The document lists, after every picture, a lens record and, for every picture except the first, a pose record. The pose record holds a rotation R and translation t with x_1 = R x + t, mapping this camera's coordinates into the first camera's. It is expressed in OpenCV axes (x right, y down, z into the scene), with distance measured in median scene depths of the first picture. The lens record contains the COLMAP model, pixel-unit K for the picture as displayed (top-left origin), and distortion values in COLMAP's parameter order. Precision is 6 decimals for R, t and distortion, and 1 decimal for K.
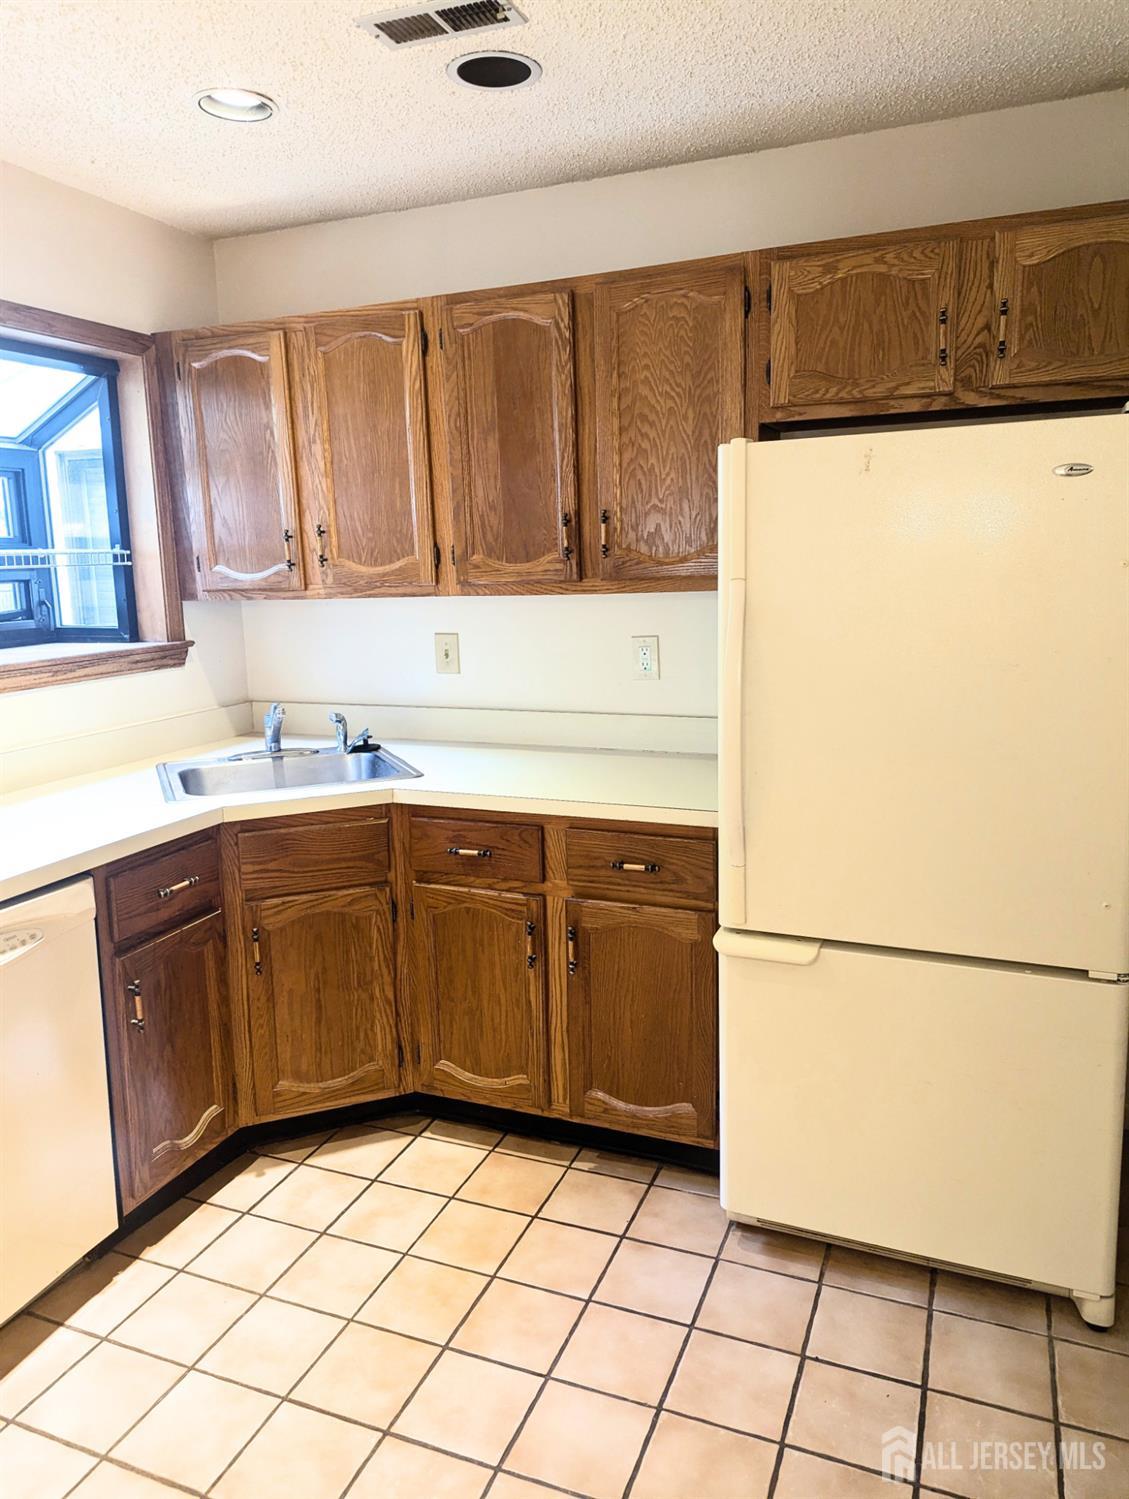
lens RADIAL K [[1054.0, 0, 539.3], [0, 1054.0, 728.1], [0, 0, 1]] dist [0.016328, -0.002000]
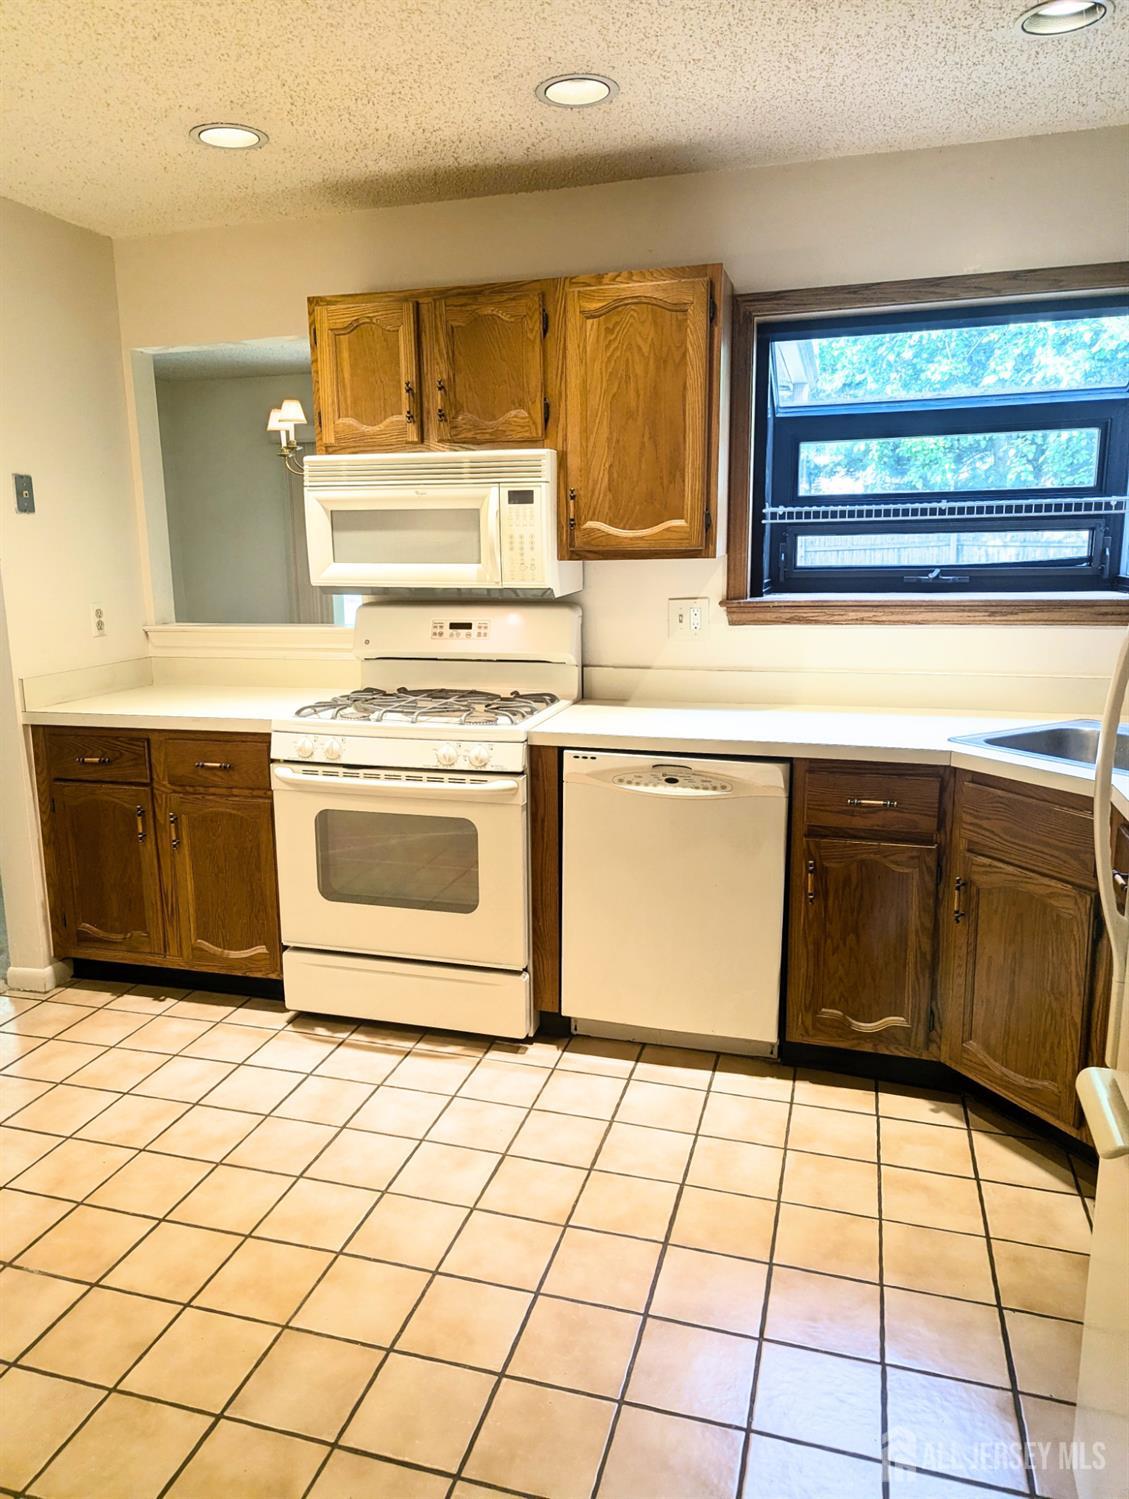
lens RADIAL K [[1054.0, 0, 539.3], [0, 1054.0, 728.1], [0, 0, 1]] dist [0.016328, -0.002000]
pose [[0.092244, 0.201545, -0.975126, 0.634308], [-0.148003, 0.971198, 0.186733, -0.076597], [0.984676, 0.127097, 0.119417, 0.451314]]
